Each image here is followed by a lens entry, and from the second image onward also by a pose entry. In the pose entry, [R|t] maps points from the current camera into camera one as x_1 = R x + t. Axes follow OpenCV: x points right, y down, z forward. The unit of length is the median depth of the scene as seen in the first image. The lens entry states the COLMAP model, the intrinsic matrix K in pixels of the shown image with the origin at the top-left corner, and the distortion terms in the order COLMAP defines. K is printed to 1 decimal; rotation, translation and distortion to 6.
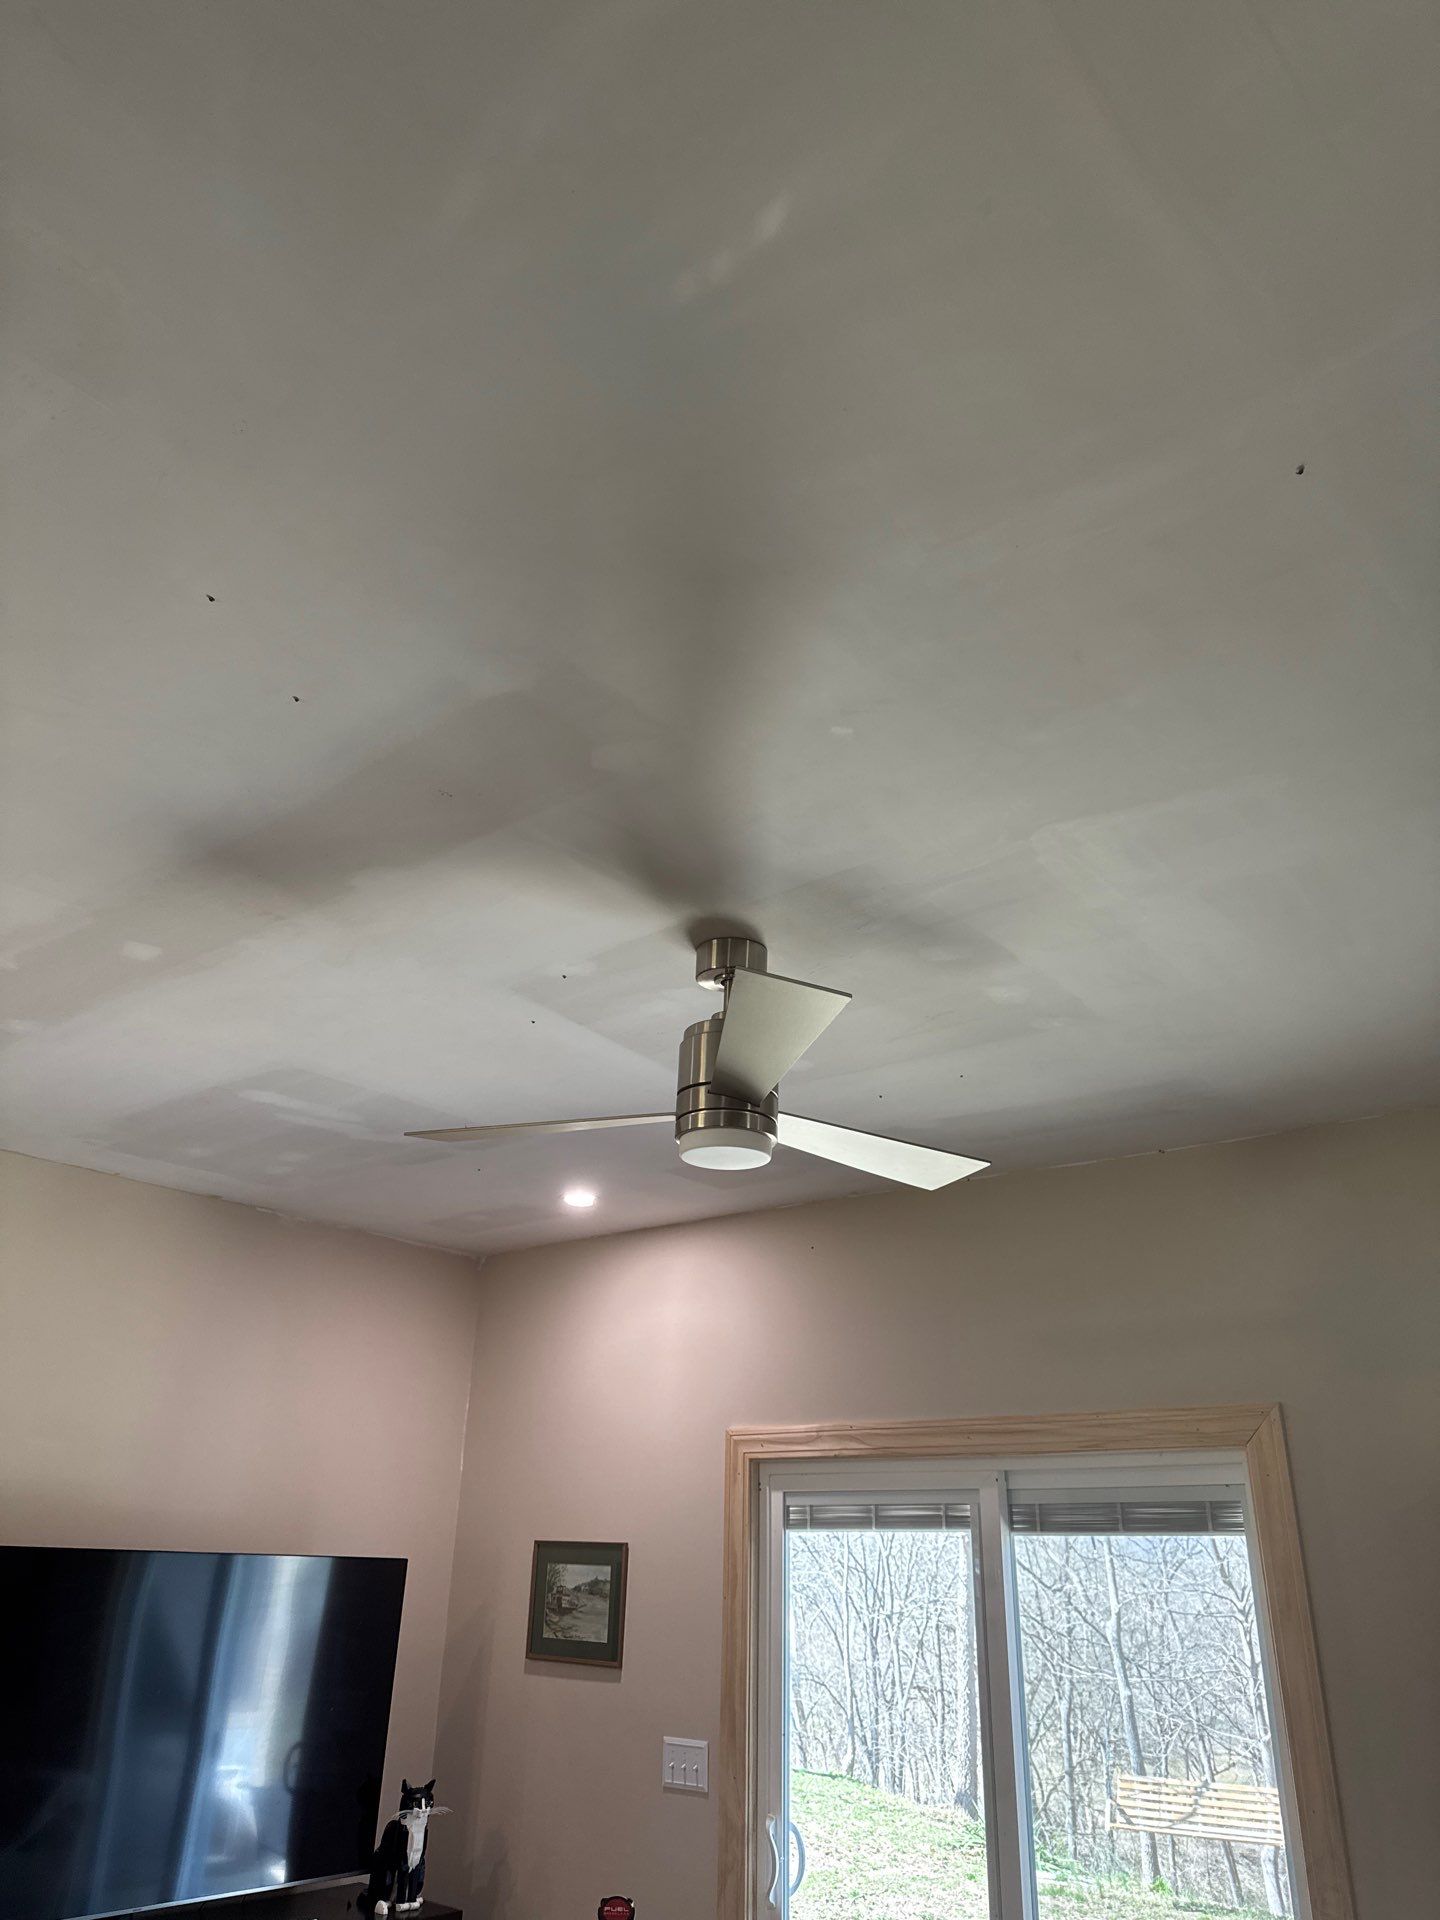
lens RADIAL K [[1314.4, 0, 709.9], [0, 1314.4, 951.2], [0, 0, 1]] dist [0.057339, -0.089727]
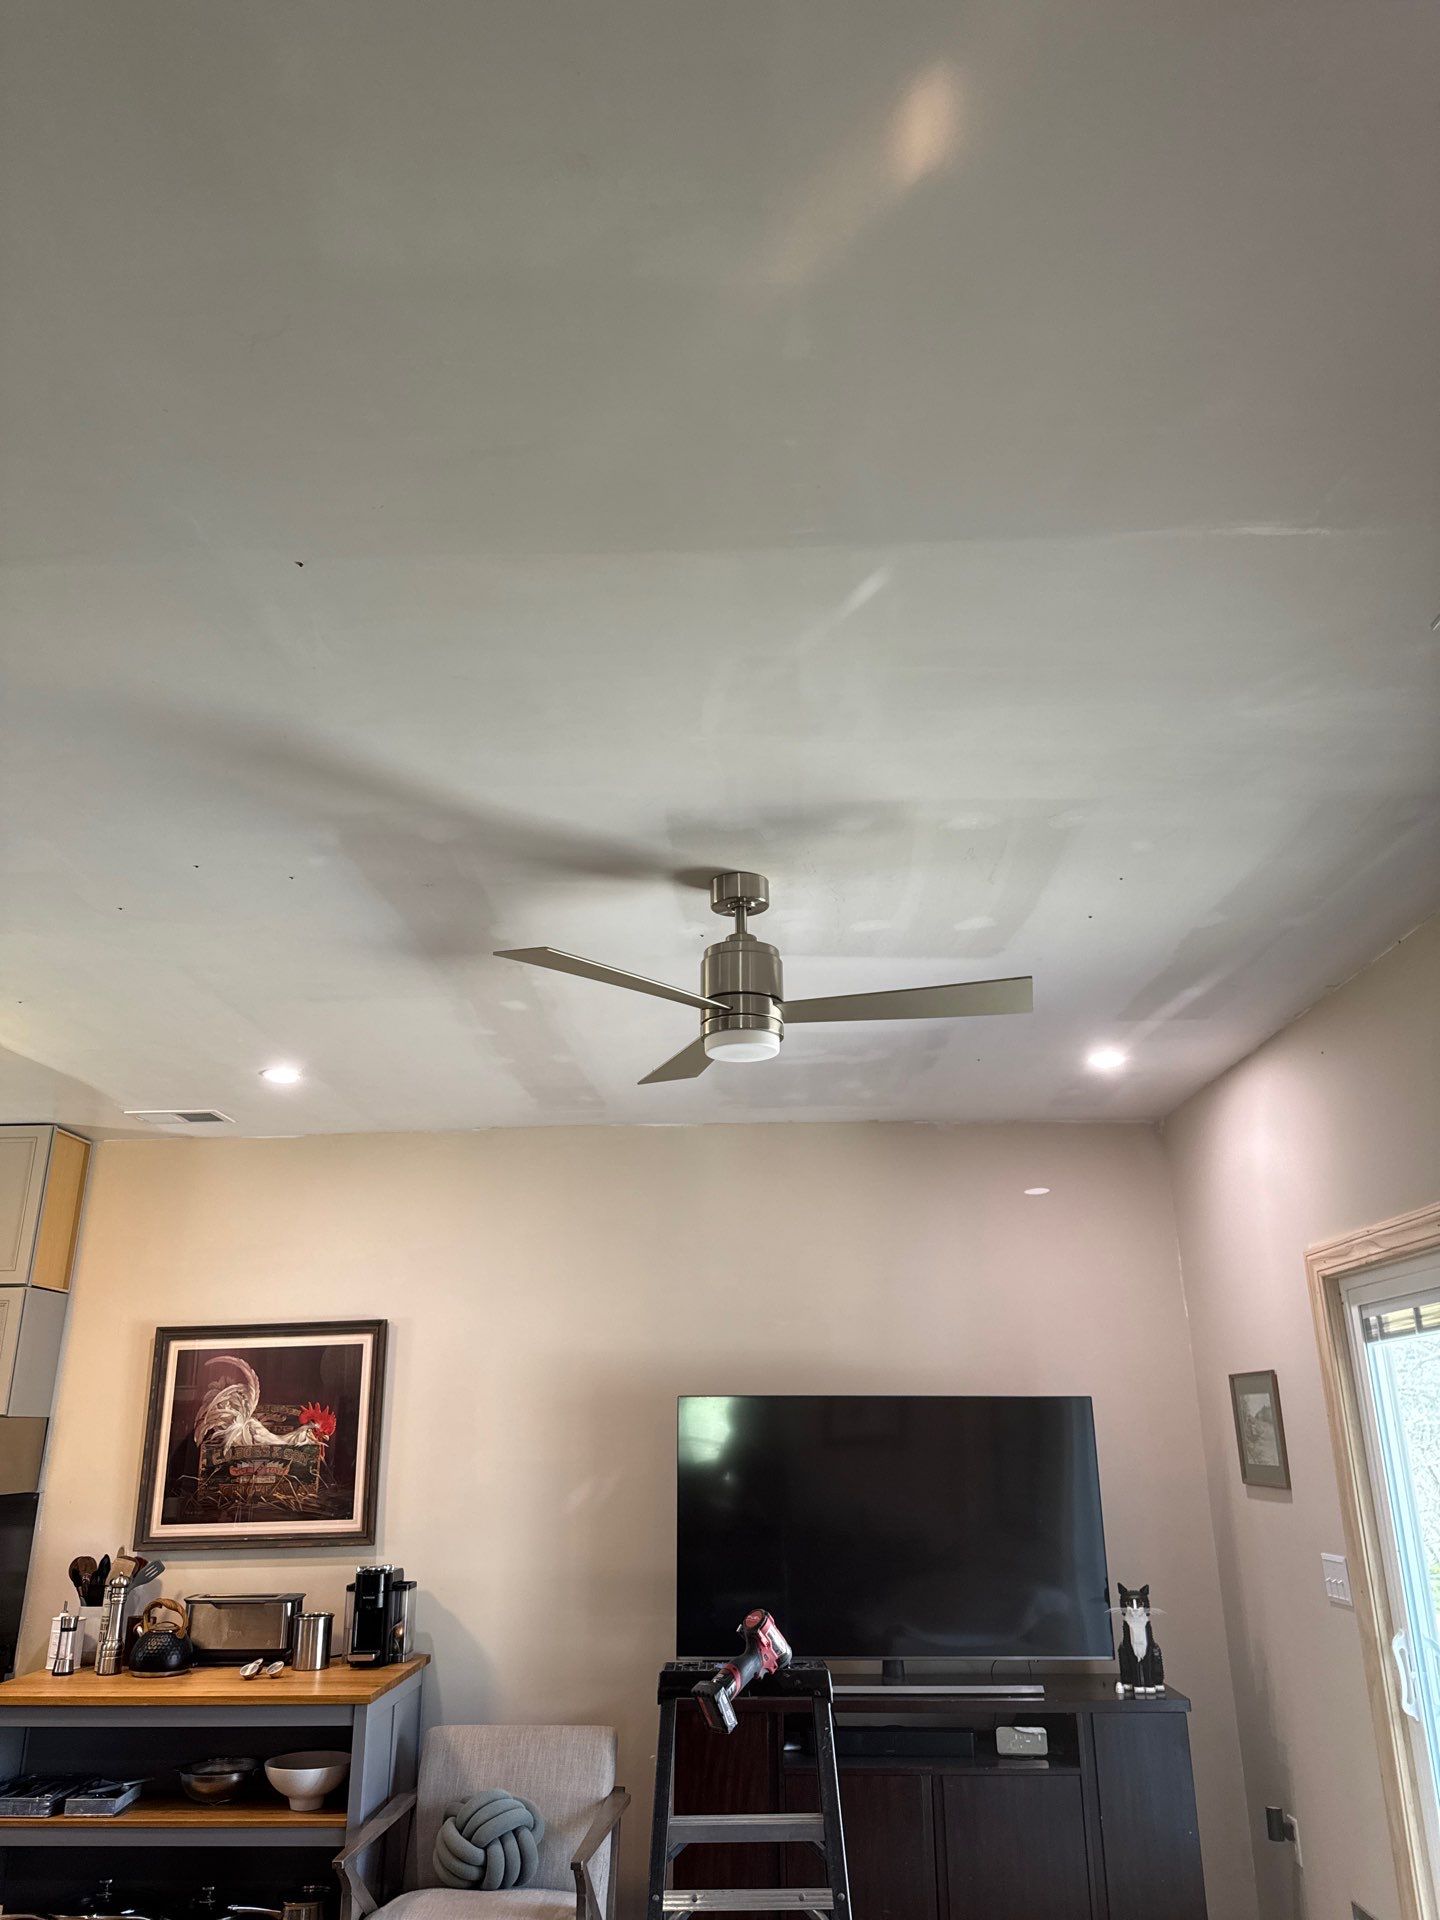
lens RADIAL K [[1314.4, 0, 709.9], [0, 1314.4, 951.2], [0, 0, 1]] dist [0.057339, -0.089727]
pose [[0.625543, -0.293638, -0.722823, 0.518924], [0.349684, 0.933724, -0.076691, 0.086616], [0.697436, -0.204785, 0.686765, 0.090263]]
